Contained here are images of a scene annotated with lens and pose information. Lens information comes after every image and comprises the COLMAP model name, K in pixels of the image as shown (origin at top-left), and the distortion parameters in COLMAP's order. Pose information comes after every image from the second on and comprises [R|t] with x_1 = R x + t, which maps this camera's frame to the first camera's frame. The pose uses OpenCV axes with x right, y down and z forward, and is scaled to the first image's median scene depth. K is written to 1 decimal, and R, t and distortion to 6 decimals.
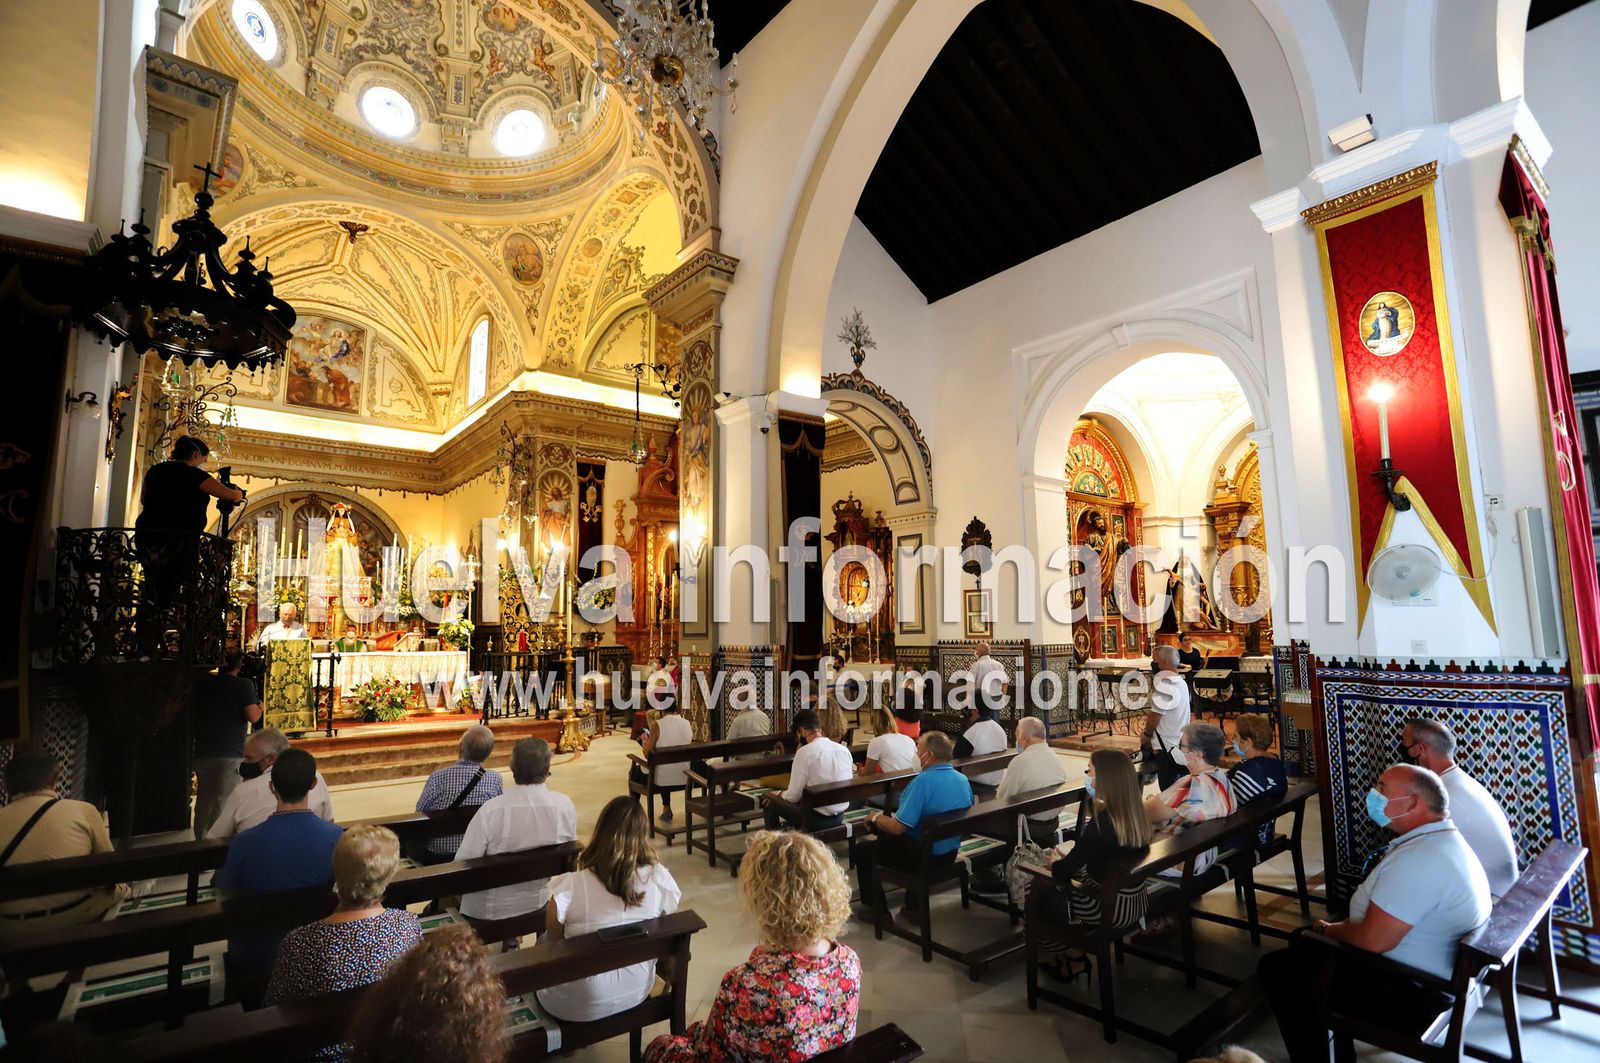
lens RADIAL K [[783.1, 0, 813.1], [0, 783.1, 538.8], [0, 0, 1]] dist [-0.027274, 0.007488]
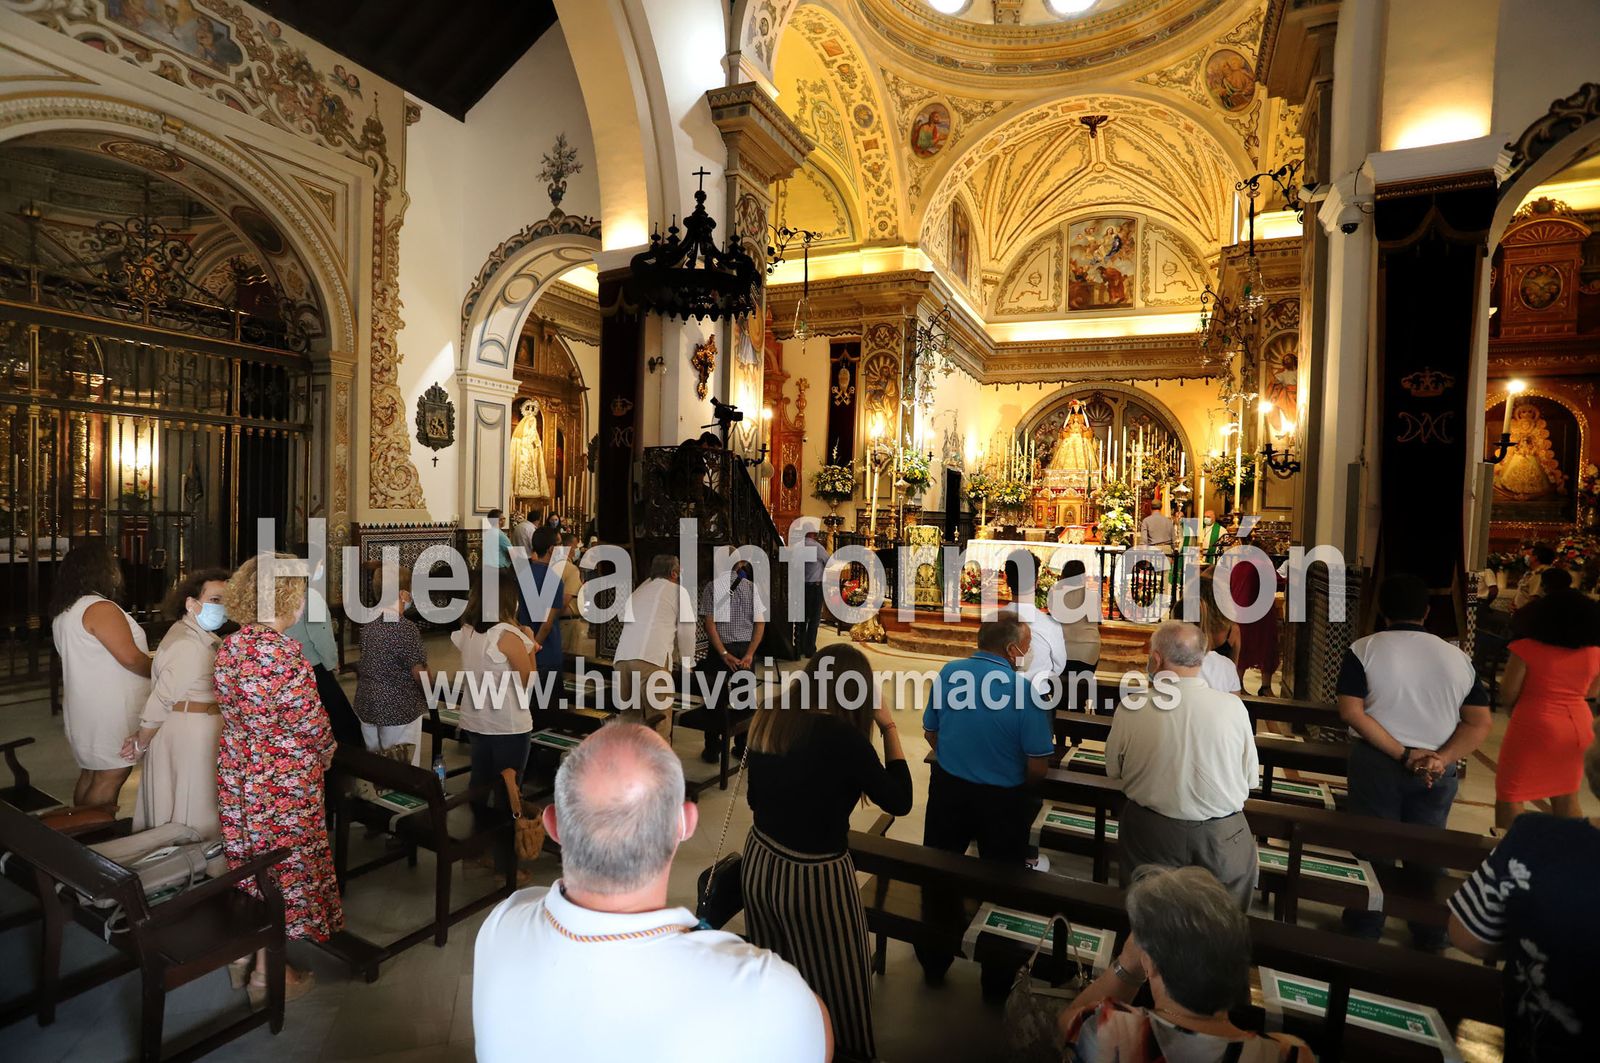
lens RADIAL K [[783.1, 0, 790.6], [0, 783.1, 529.0], [0, 0, 1]] dist [-0.027274, 0.007488]
pose [[0.428249, 0.048559, -0.902355, 0.150556], [0.069491, 0.993829, 0.086462, 0.007674], [0.900985, -0.099732, 0.422232, 0.150451]]
